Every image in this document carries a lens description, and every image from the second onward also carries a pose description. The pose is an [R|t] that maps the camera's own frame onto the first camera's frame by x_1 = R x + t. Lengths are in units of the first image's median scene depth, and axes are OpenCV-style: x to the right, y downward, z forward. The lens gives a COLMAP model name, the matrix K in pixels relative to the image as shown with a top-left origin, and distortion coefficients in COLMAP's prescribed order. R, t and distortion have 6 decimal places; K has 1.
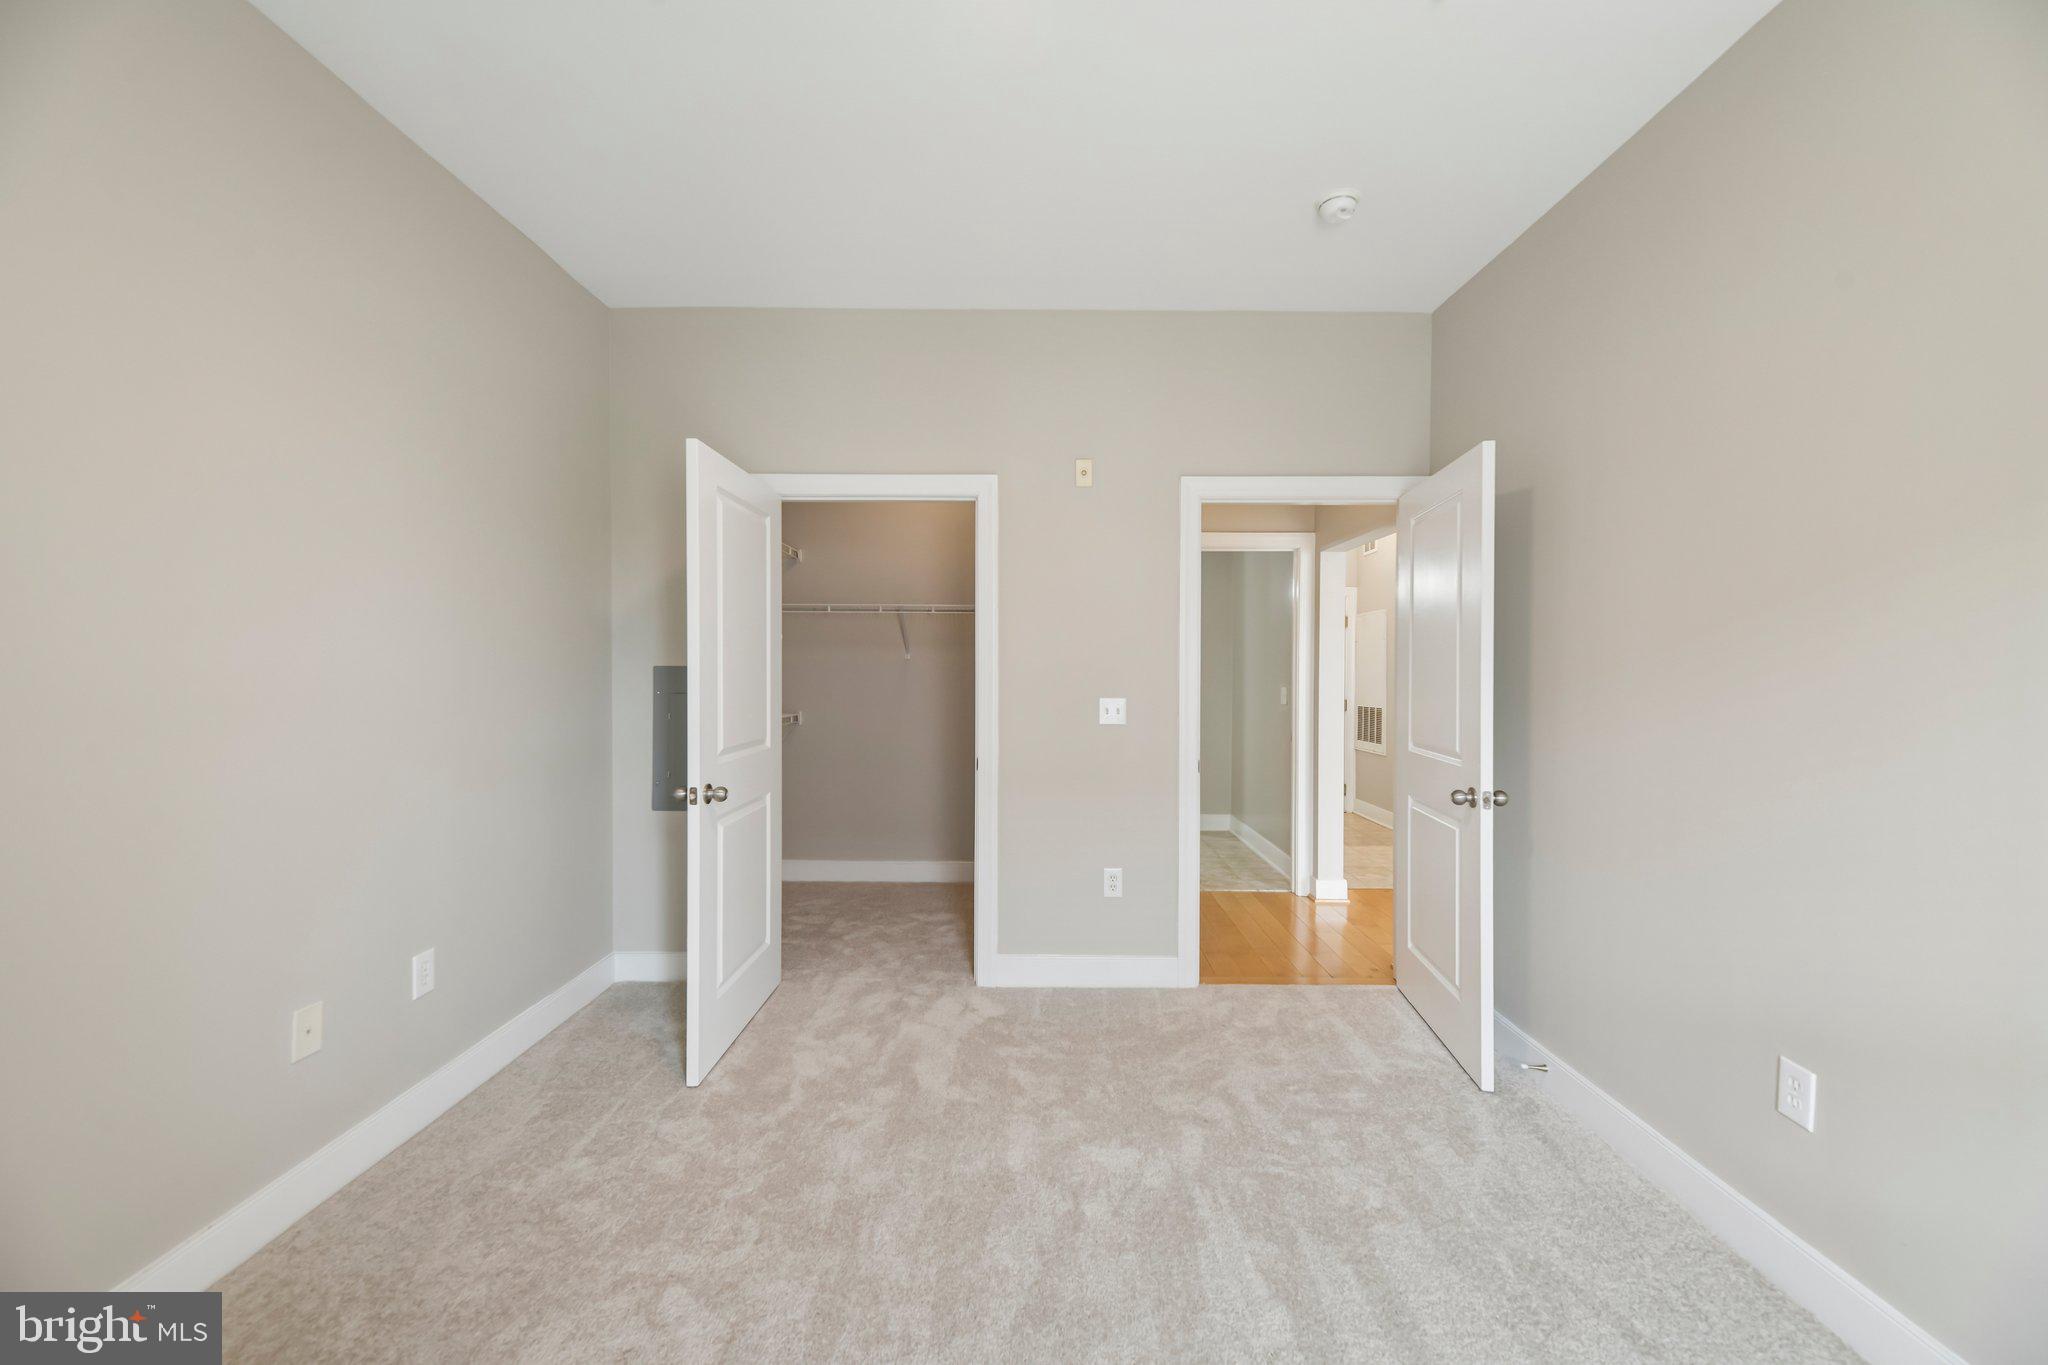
lens RADIAL K [[821.2, 0, 1025.7], [0, 821.2, 665.1], [0, 0, 1]] dist [0.035337, -0.007569]
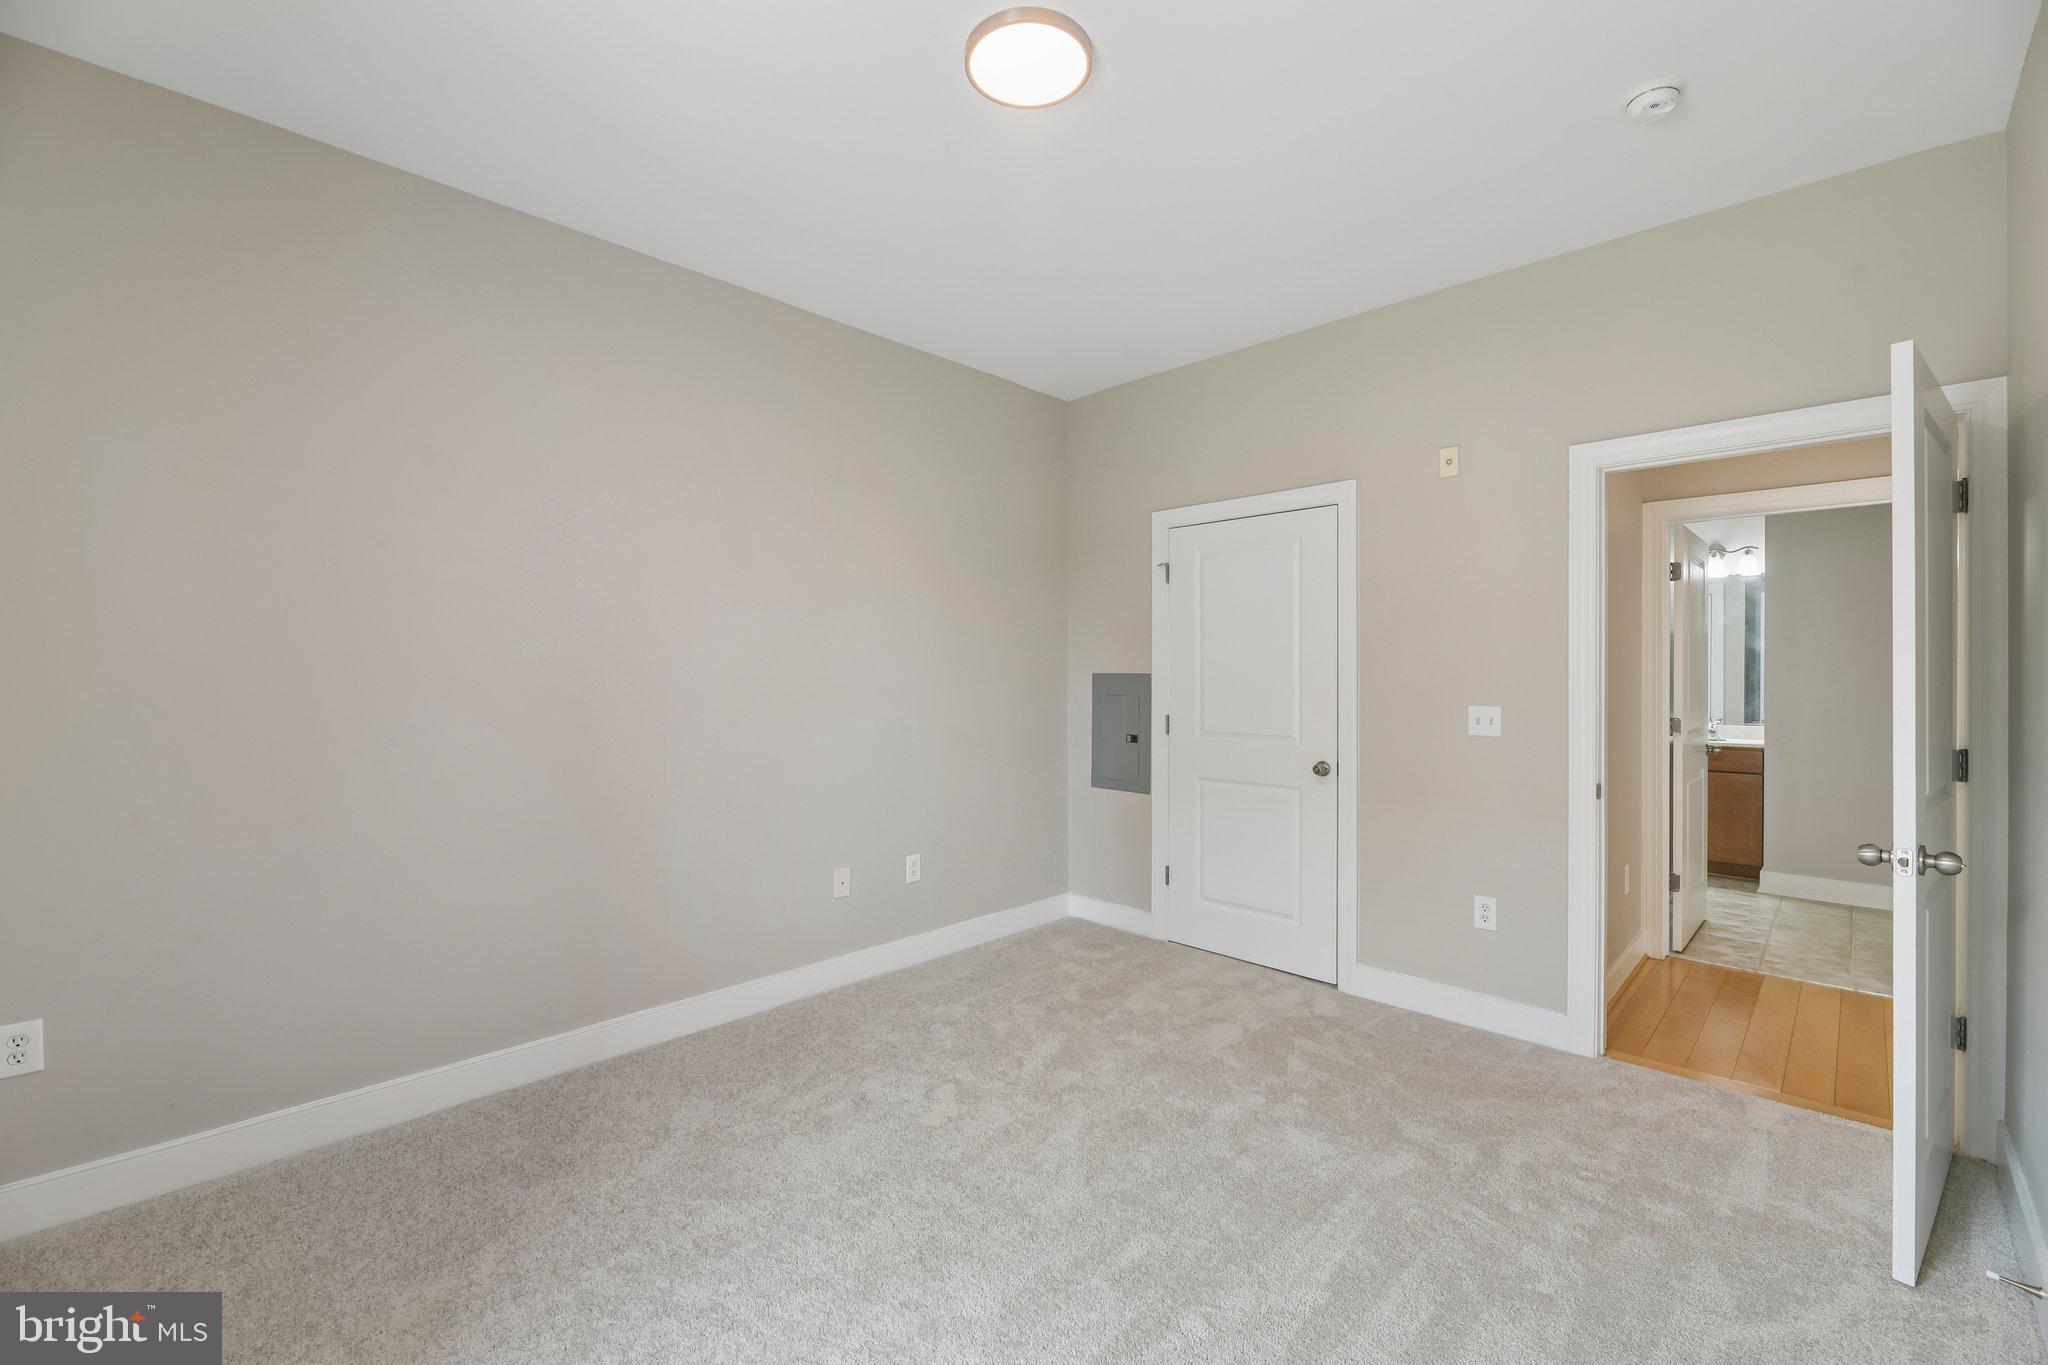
lens RADIAL K [[834.8, 0, 1029.9], [0, 834.8, 659.6], [0, 0, 1]] dist [0.010976, -0.000392]
pose [[0.732492, -0.015801, -0.680592, 0.477777], [0.005416, 0.999834, -0.017384, 0.002604], [0.680754, 0.009048, 0.732456, -0.008029]]
